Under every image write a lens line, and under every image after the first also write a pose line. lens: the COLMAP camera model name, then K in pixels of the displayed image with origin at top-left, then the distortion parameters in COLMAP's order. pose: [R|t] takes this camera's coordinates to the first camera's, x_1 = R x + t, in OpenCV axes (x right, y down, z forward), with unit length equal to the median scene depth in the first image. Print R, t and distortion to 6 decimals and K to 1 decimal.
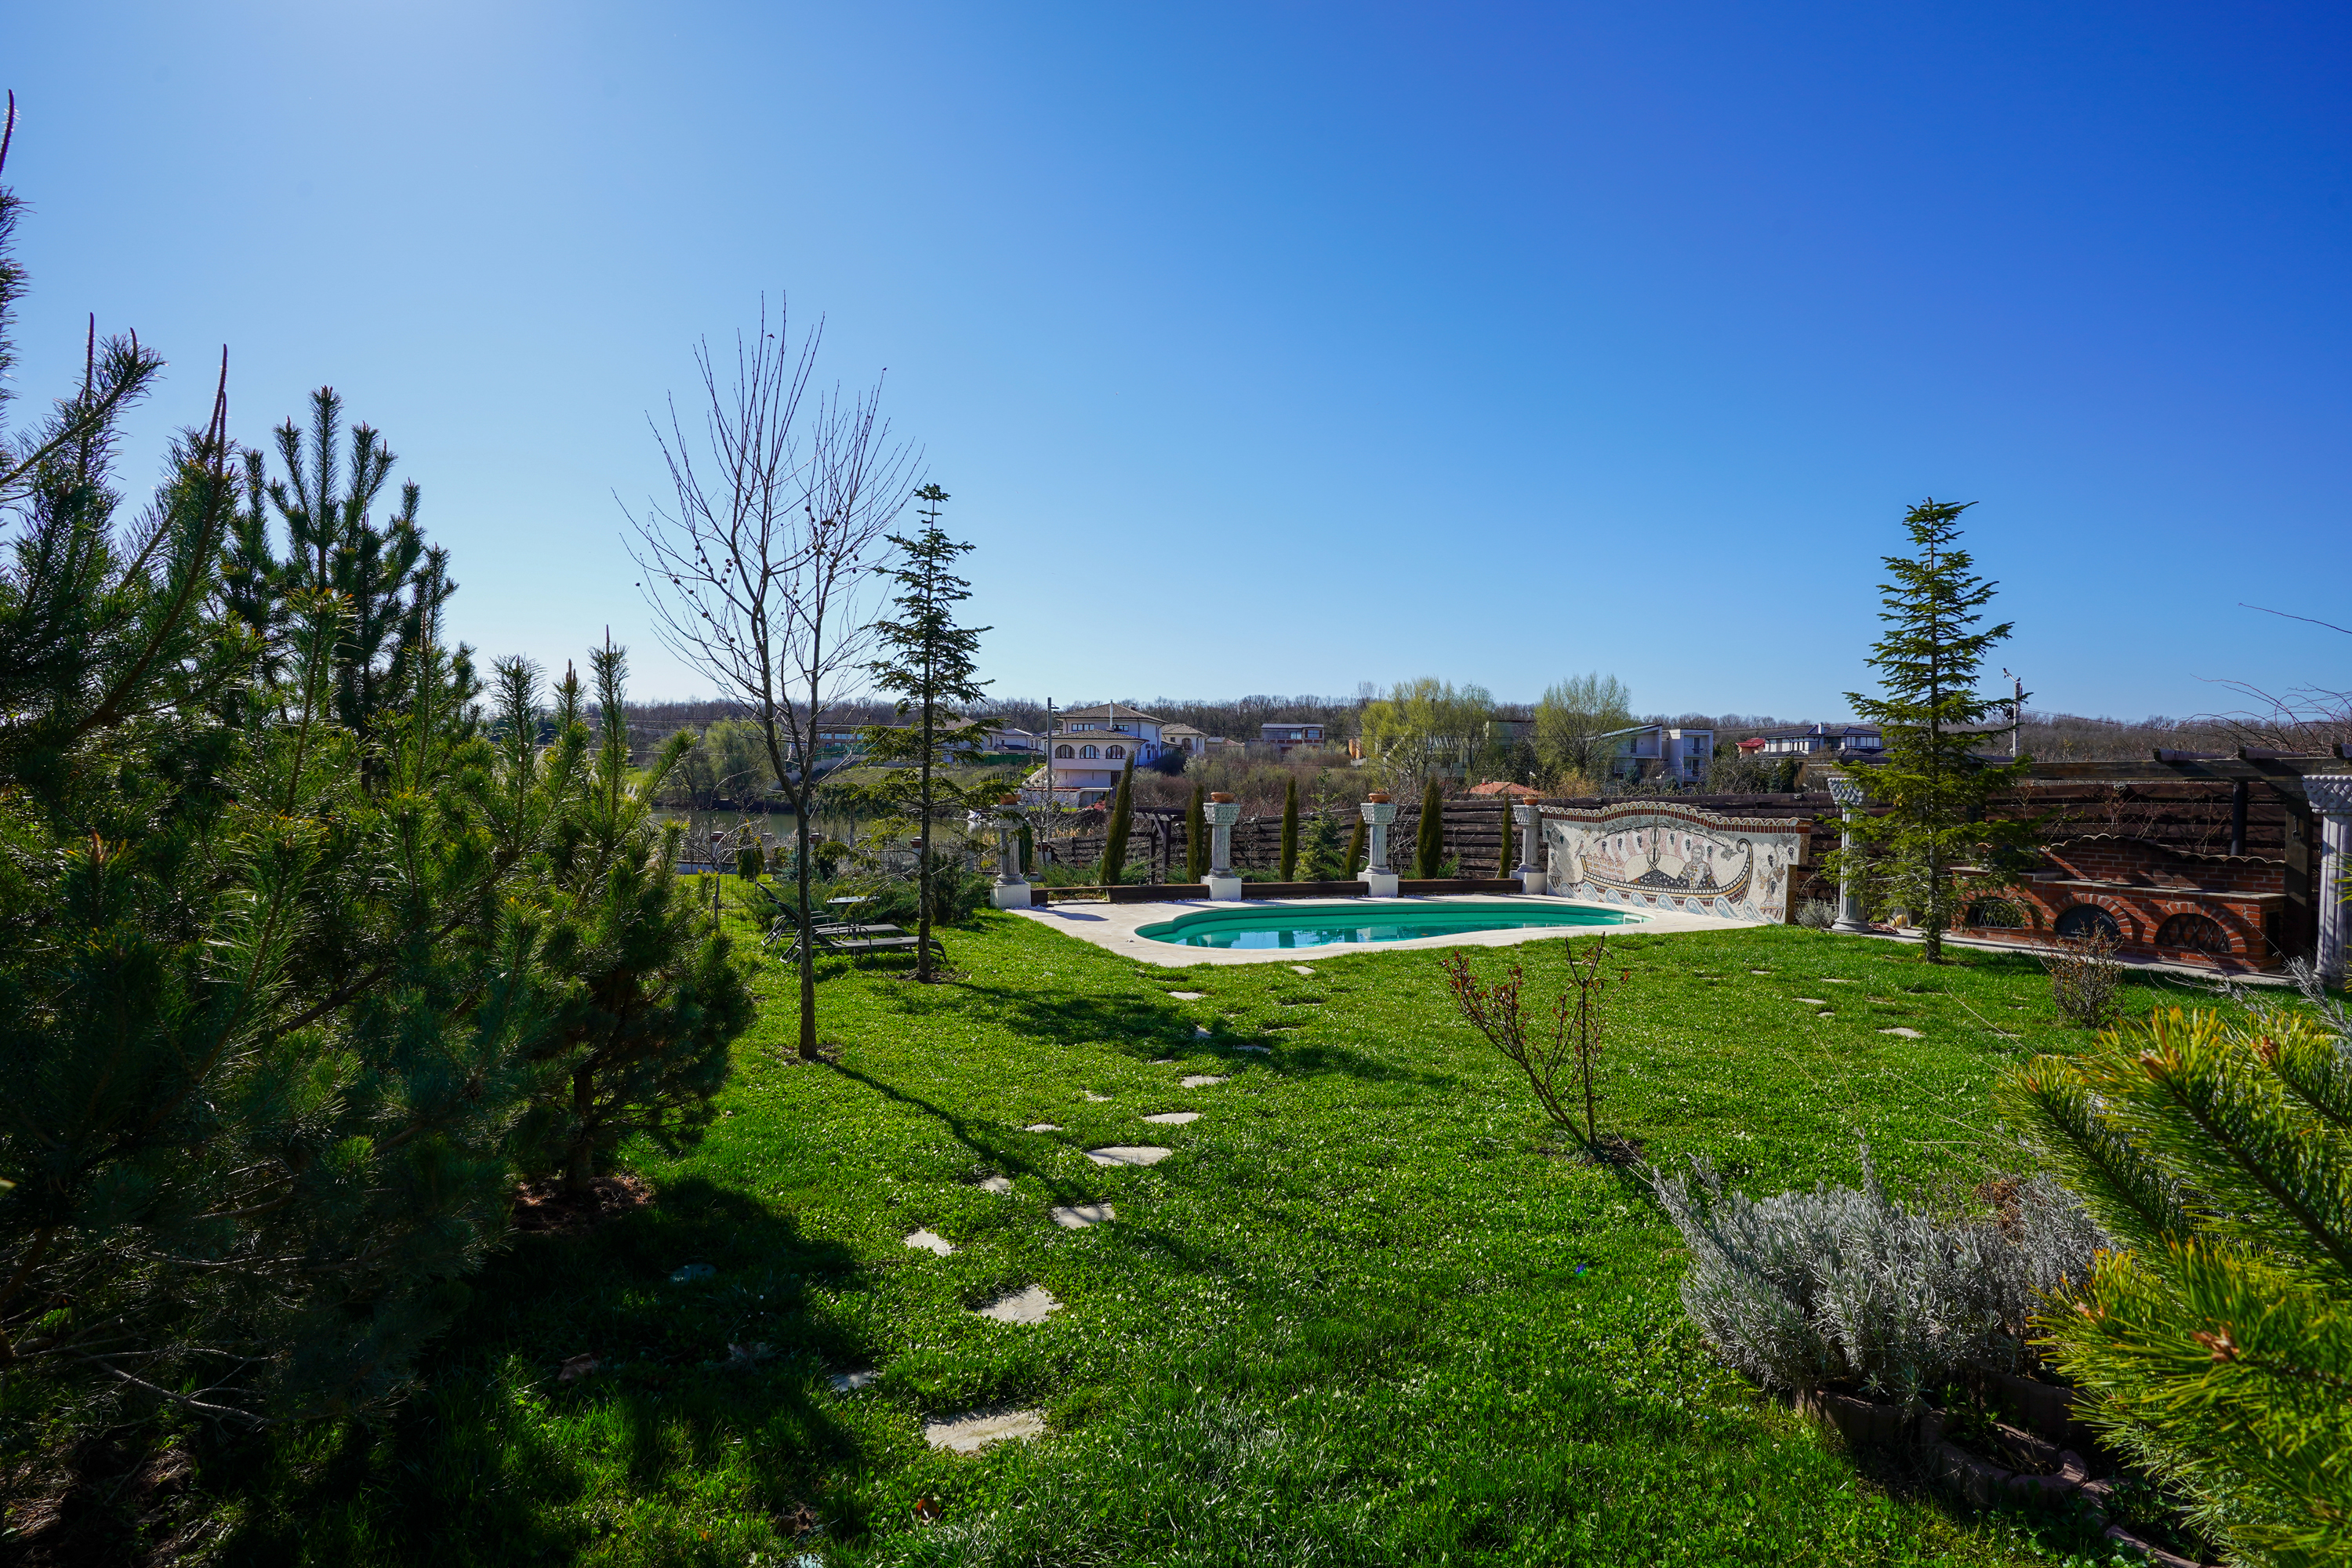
lens RADIAL K [[1085.3, 0, 1176.0], [0, 1085.3, 784.0], [0, 0, 1]] dist [-0.051754, 0.018530]
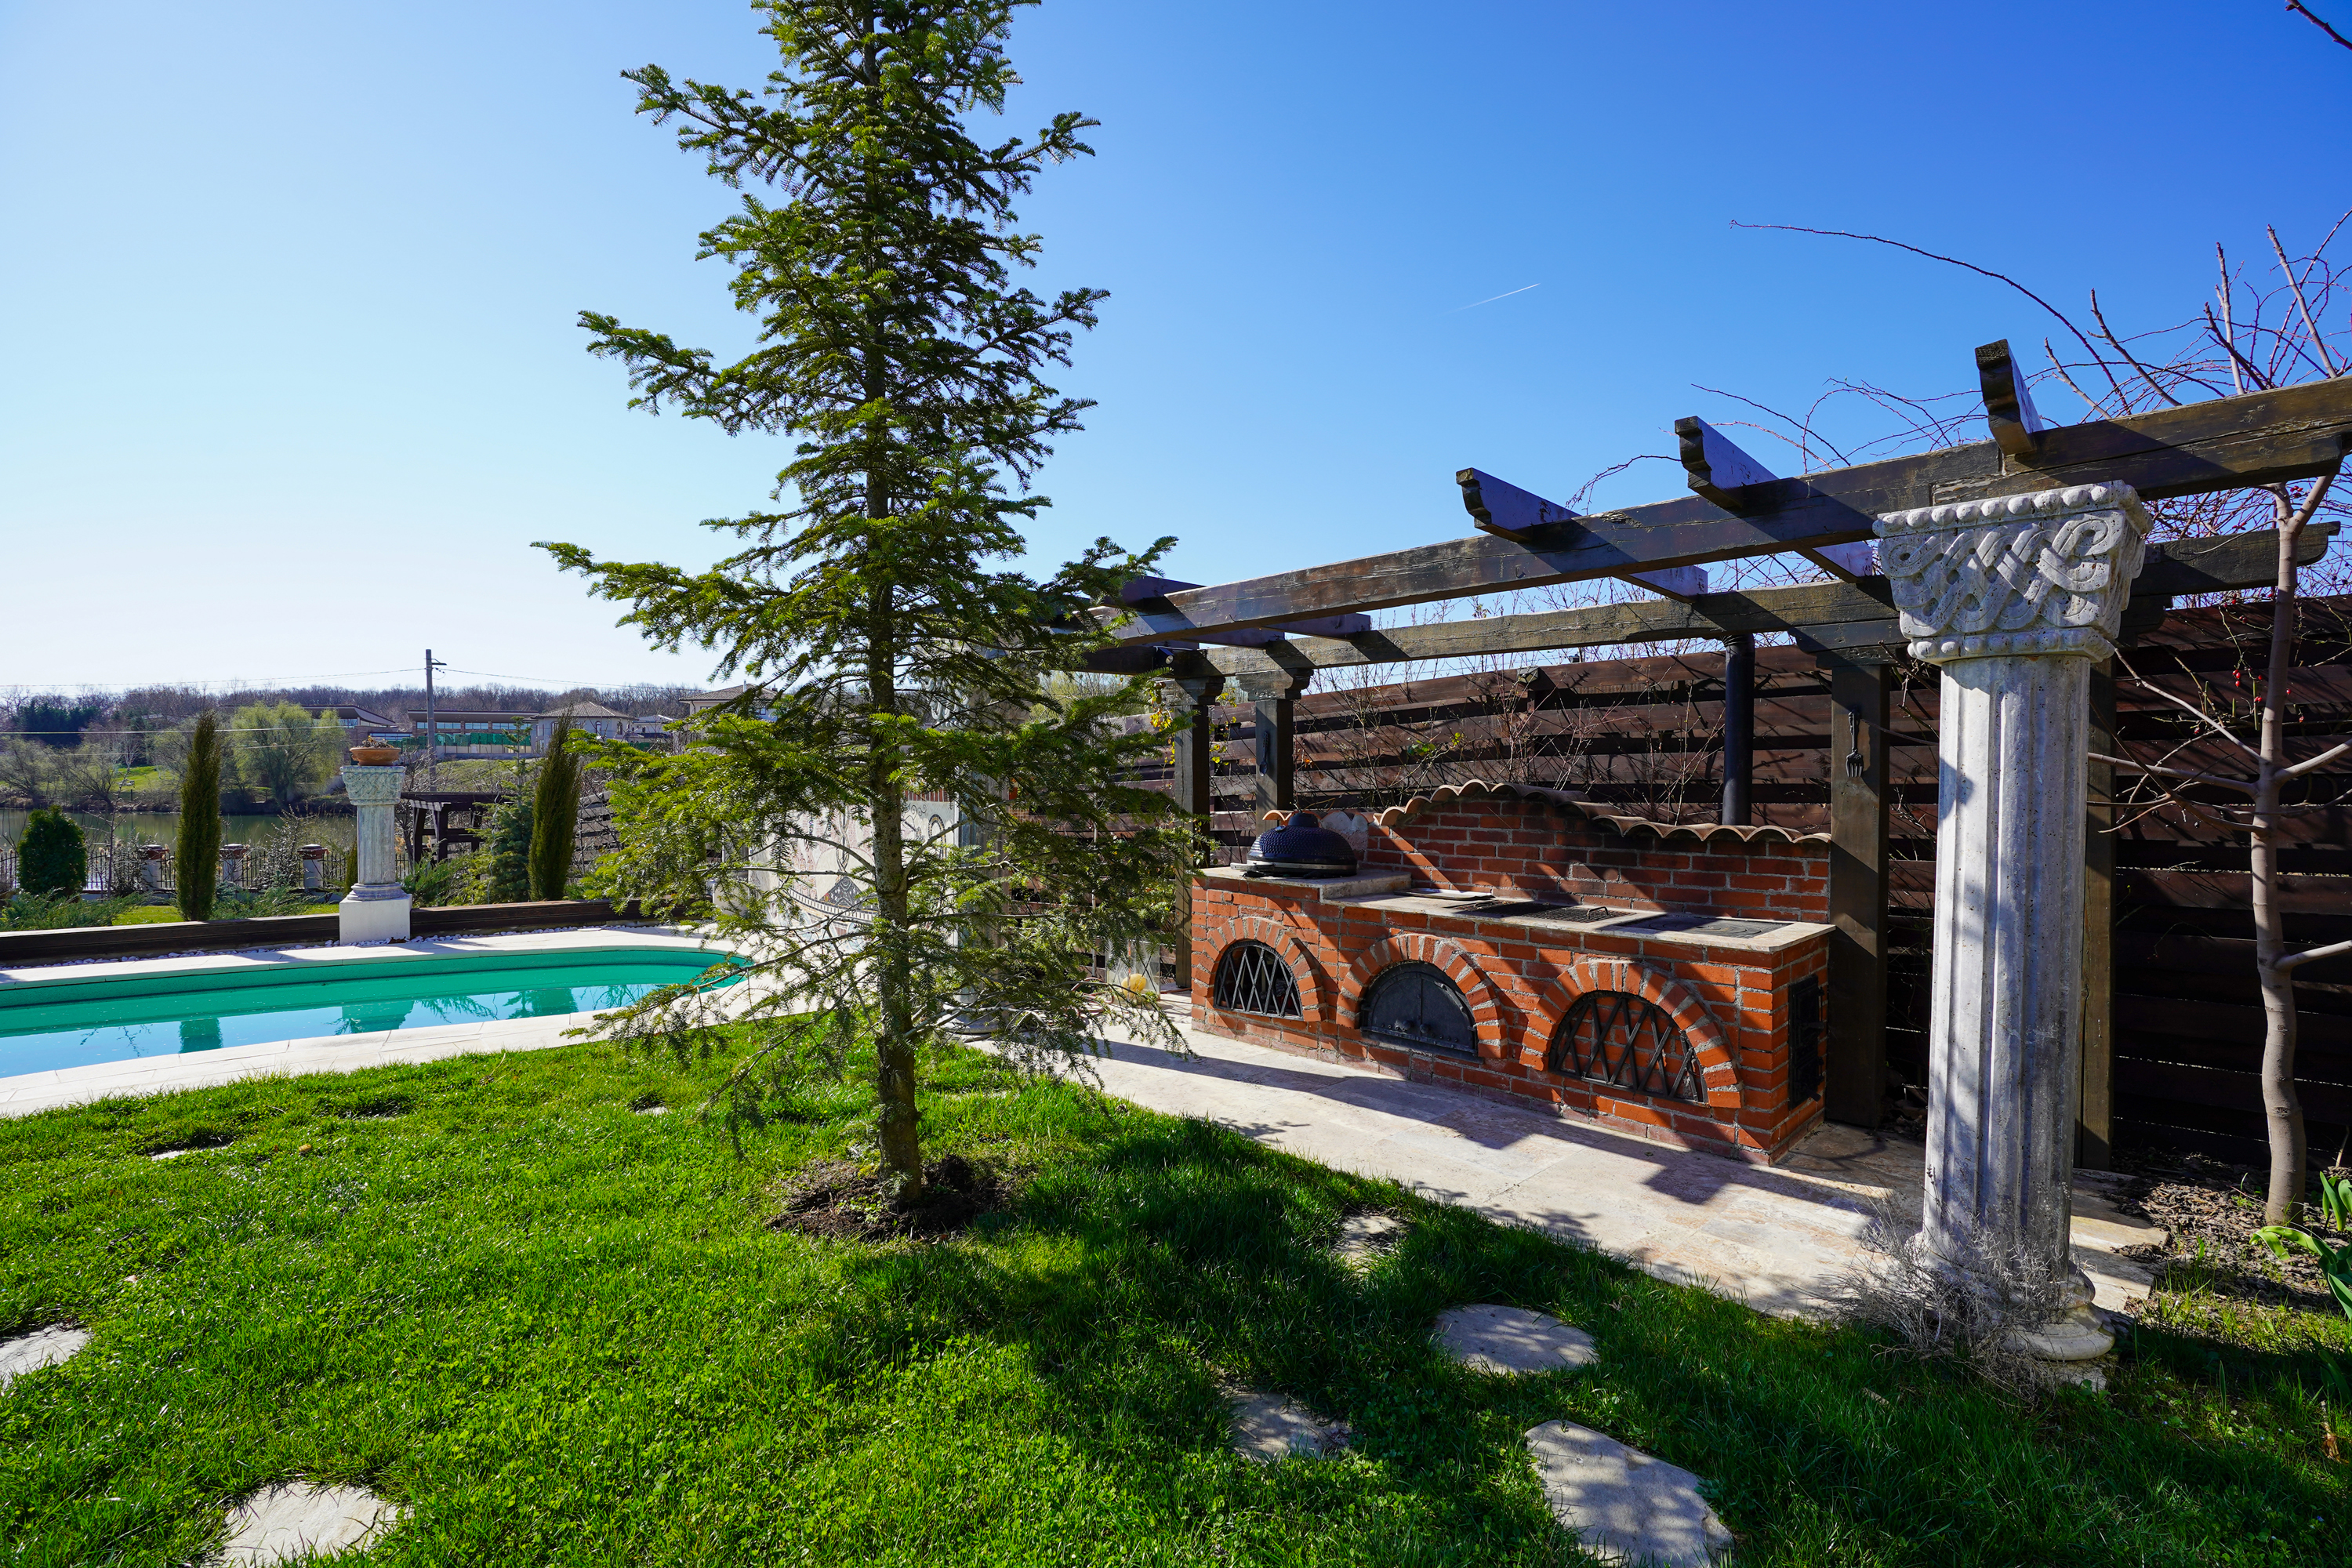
lens RADIAL K [[1083.3, 0, 1174.1], [0, 1083.3, 782.0], [0, 0, 1]] dist [-0.070785, 0.027404]
pose [[0.966909, -0.022386, 0.254138, 0.701378], [0.019953, 0.999727, 0.012148, 0.043021], [-0.254341, -0.006675, 0.967092, 0.661247]]
